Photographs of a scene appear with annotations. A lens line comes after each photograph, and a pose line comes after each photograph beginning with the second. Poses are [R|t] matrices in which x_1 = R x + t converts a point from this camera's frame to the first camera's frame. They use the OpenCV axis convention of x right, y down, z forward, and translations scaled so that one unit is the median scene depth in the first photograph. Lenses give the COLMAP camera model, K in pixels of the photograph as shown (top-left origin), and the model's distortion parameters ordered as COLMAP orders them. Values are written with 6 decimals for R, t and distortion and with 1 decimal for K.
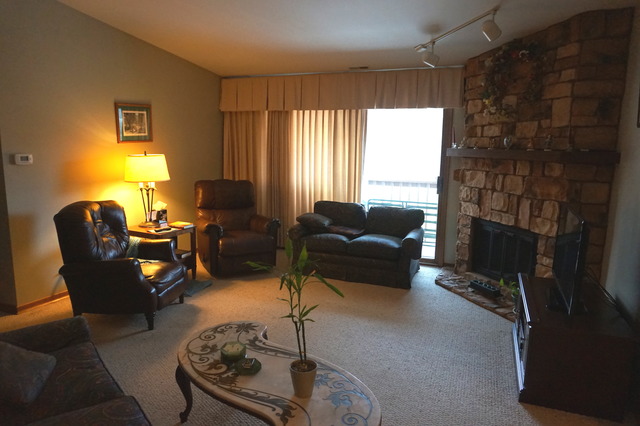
lens RADIAL K [[431.5, 0, 317.8], [0, 431.5, 214.9], [0, 0, 1]] dist [-0.051123, 0.044435]
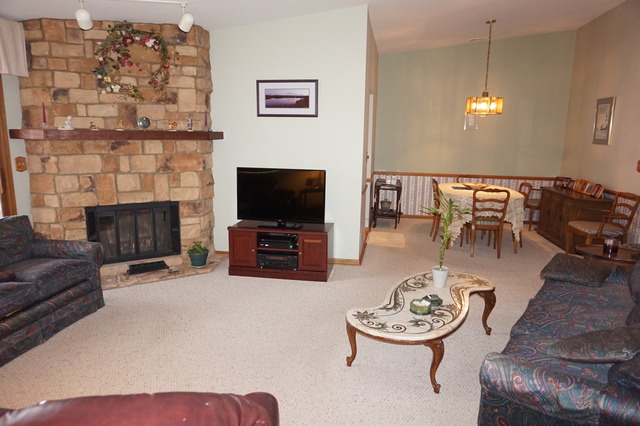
lens RADIAL K [[431.5, 0, 317.8], [0, 431.5, 214.9], [0, 0, 1]] dist [-0.051123, 0.044435]
pose [[-0.220624, -0.202260, 0.954157, -0.602365], [0.137856, 0.961976, 0.235793, -0.123658], [-0.965568, 0.183558, -0.184352, 0.712030]]
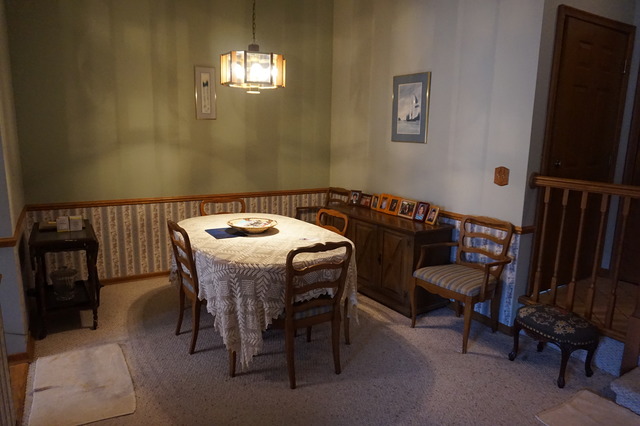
lens RADIAL K [[431.5, 0, 317.8], [0, 431.5, 214.9], [0, 0, 1]] dist [-0.051123, 0.044435]
pose [[-0.806364, -0.139739, 0.574674, 0.072216], [0.064534, 0.945094, 0.320364, -0.065391], [-0.587888, 0.295416, -0.753072, 0.446351]]
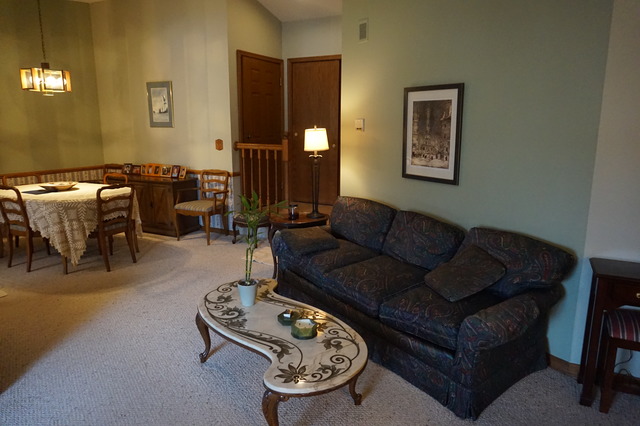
lens RADIAL K [[431.5, 0, 317.8], [0, 431.5, 214.9], [0, 0, 1]] dist [-0.051123, 0.044435]
pose [[-0.995152, -0.037747, 0.090817, -0.150132], [-0.002388, 0.932417, 0.361376, -0.135678], [-0.098320, 0.359408, -0.927987, 0.888654]]
